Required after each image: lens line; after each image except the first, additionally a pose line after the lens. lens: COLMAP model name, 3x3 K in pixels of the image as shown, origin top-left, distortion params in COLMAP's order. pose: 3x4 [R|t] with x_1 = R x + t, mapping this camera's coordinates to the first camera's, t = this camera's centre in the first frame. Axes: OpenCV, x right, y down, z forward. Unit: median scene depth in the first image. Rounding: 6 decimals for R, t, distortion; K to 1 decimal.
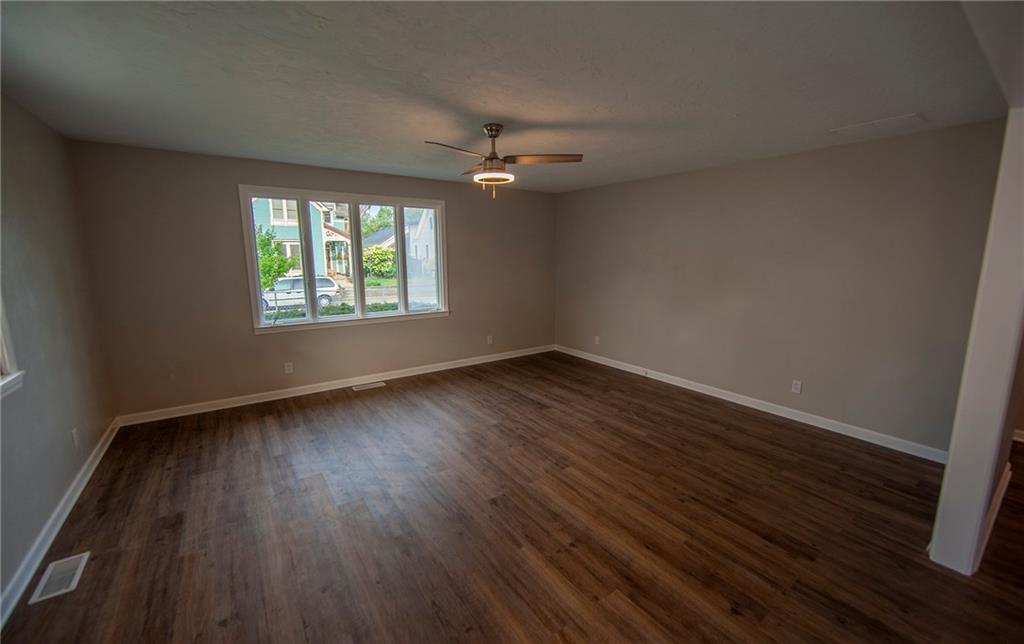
lens RADIAL K [[408.5, 0, 515.0], [0, 408.5, 320.5], [0, 0, 1]] dist [-0.000305, -0.000014]
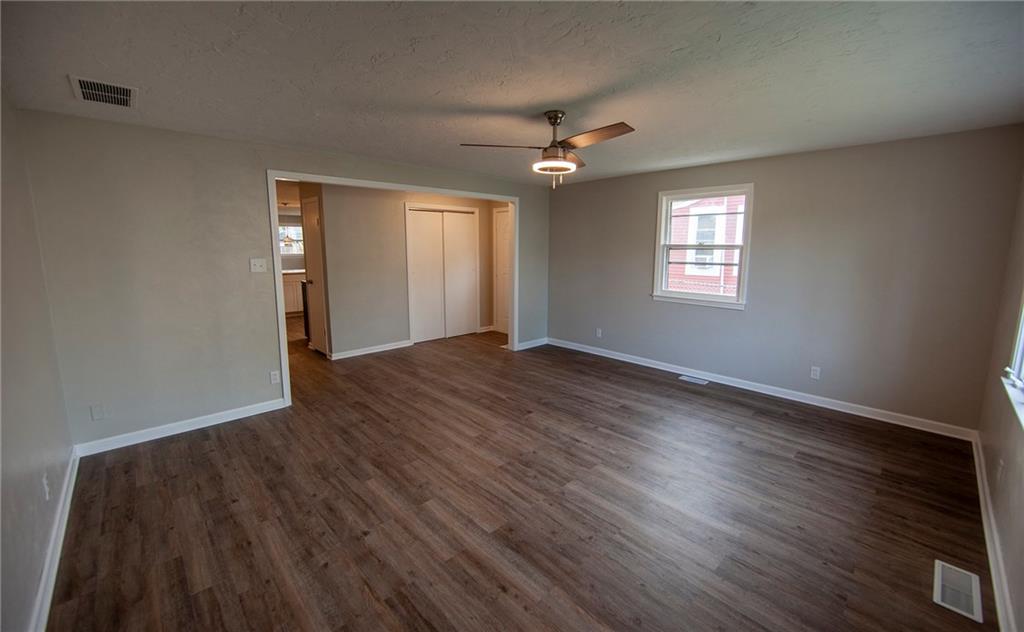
lens RADIAL K [[408.5, 0, 512.9], [0, 408.5, 312.5], [0, 0, 1]] dist [-0.000305, -0.000014]
pose [[-0.989917, 0.017737, -0.140535, 0.154427], [-0.028507, 0.946887, 0.320302, -0.275614], [0.138752, 0.321078, -0.936833, 1.667458]]
